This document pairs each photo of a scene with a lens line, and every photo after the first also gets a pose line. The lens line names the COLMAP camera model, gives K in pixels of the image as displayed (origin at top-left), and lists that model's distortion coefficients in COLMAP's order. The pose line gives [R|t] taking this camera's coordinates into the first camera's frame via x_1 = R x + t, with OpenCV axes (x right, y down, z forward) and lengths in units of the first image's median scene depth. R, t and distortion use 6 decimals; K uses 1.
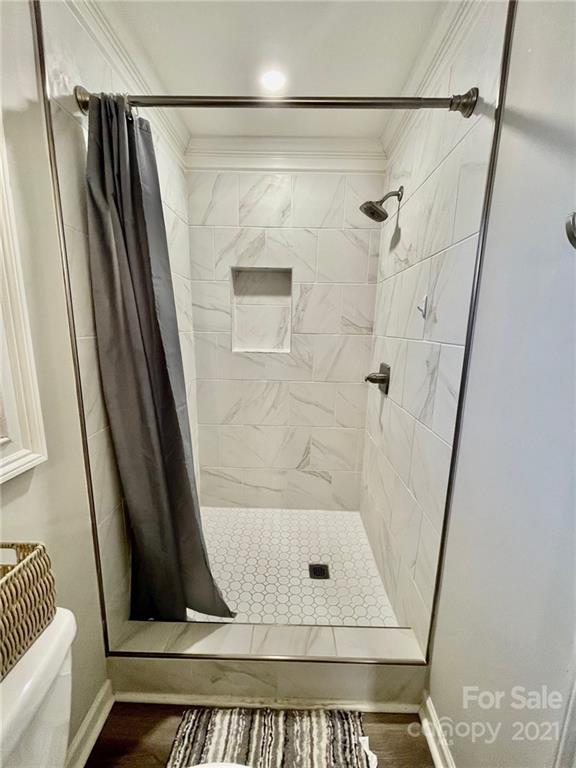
lens RADIAL K [[313.3, 0, 285.9], [0, 313.3, 385.7], [0, 0, 1]] dist [-0.002499, 0.000342]
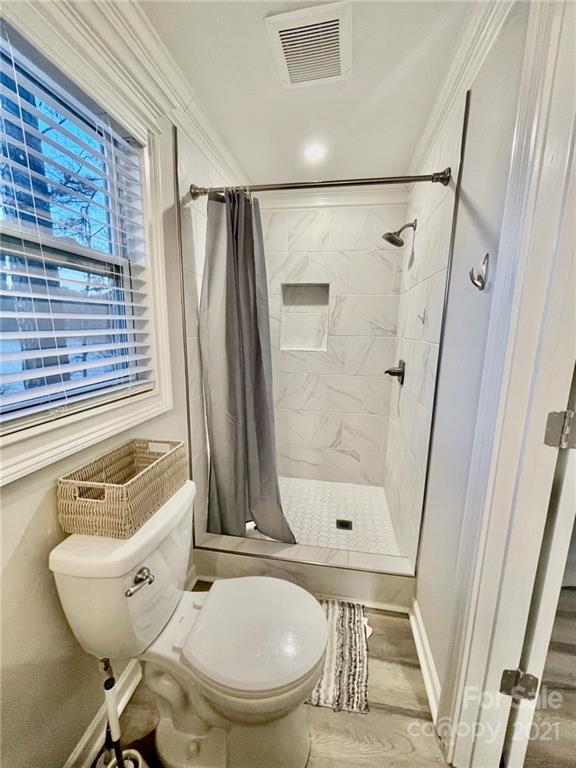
lens RADIAL K [[313.3, 0, 285.5], [0, 313.3, 384.3], [0, 0, 1]] dist [-0.002499, 0.000342]
pose [[0.988483, 0.023671, -0.149470, 0.045120], [-0.025342, 0.999636, -0.009285, 0.044686], [0.149196, 0.012966, 0.988723, -0.266427]]
